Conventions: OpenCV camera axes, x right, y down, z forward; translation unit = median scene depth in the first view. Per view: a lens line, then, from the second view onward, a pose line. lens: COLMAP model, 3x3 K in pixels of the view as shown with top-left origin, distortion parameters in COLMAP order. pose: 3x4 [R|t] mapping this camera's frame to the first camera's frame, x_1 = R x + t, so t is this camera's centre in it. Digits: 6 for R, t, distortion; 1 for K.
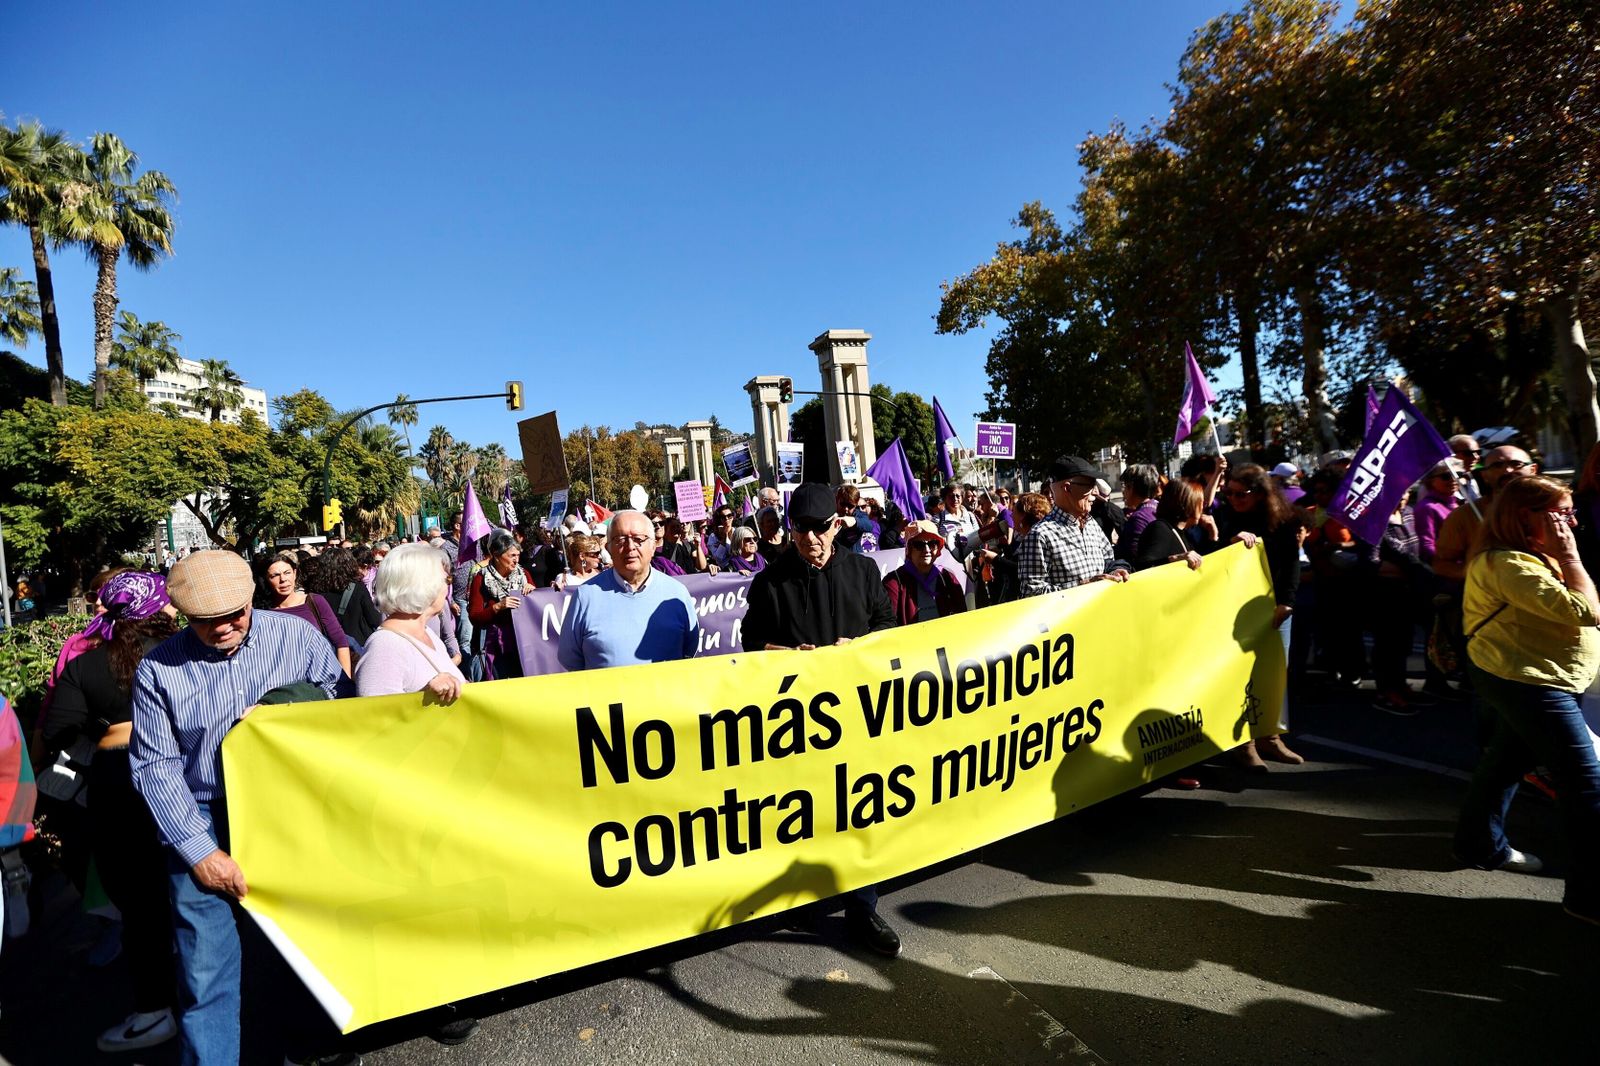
lens RADIAL K [[845.5, 0, 800.0], [0, 845.5, 533.0], [0, 0, 1]] dist [0.034920, 0.001384]
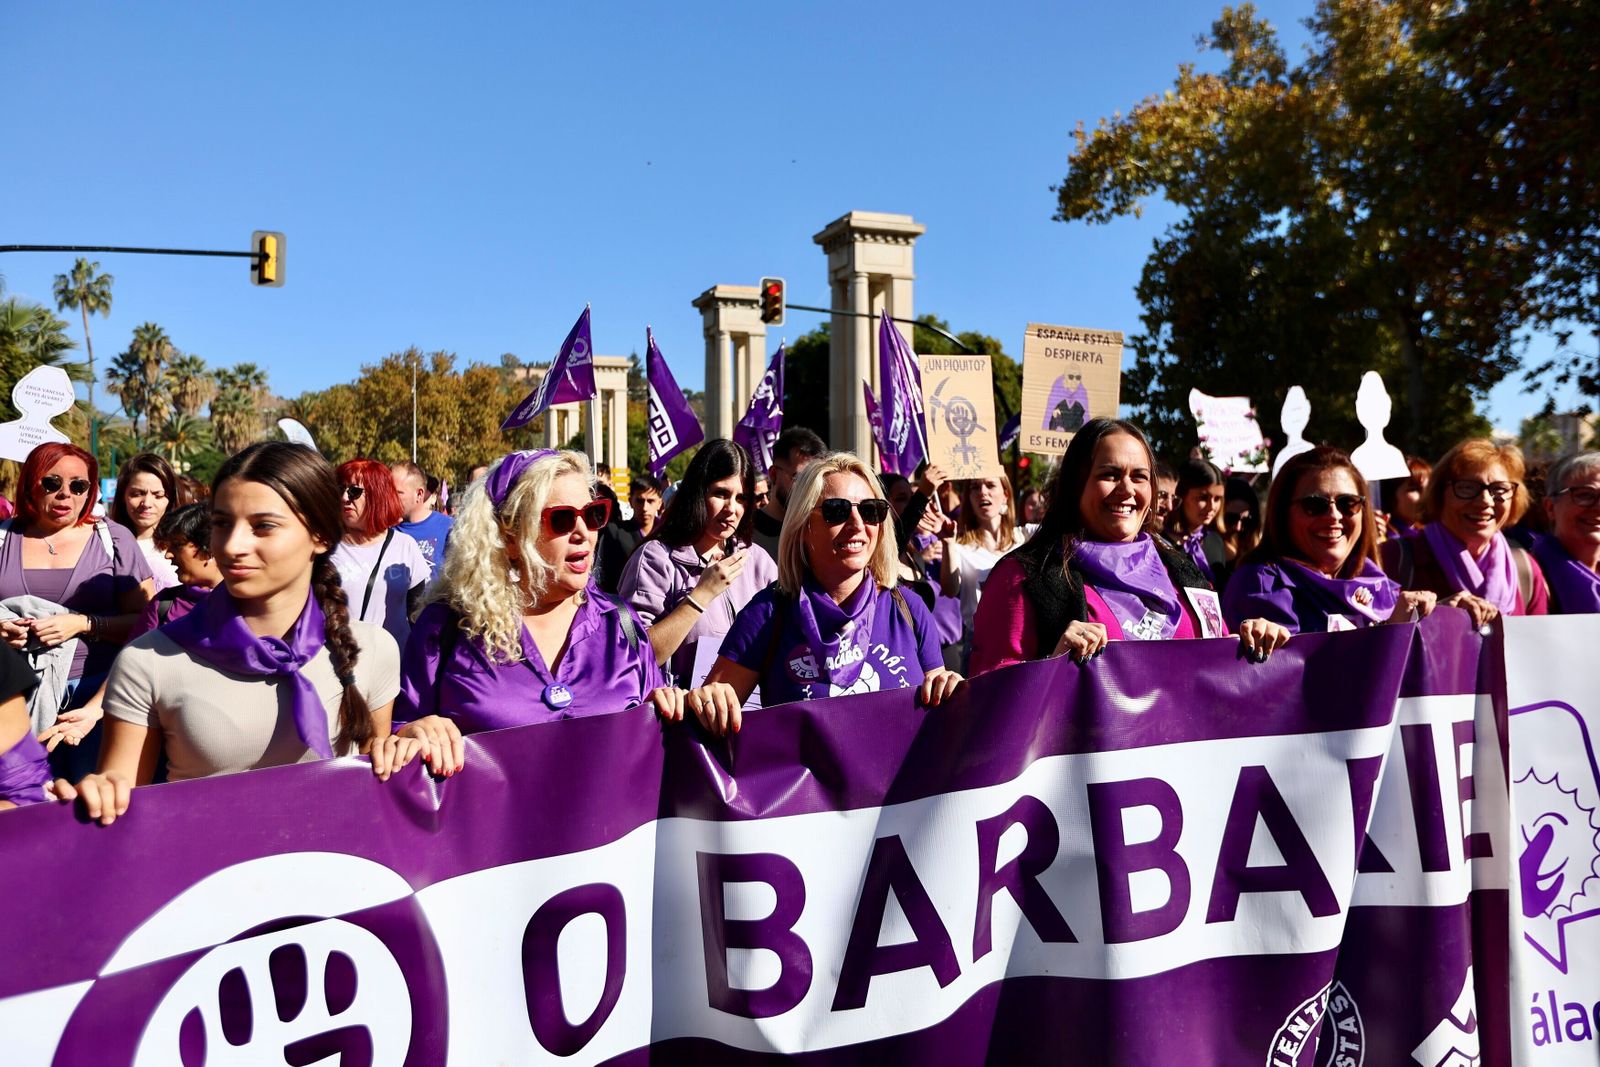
lens RADIAL K [[1351.5, 0, 800.0], [0, 1351.5, 533.5], [0, 0, 1]] dist [0.052282, 0.063346]
pose [[0.995910, 0.084827, 0.031112, -0.013790], [-0.083974, 0.996081, -0.027749, 0.006186], [-0.033344, 0.025022, 0.999131, 0.126229]]
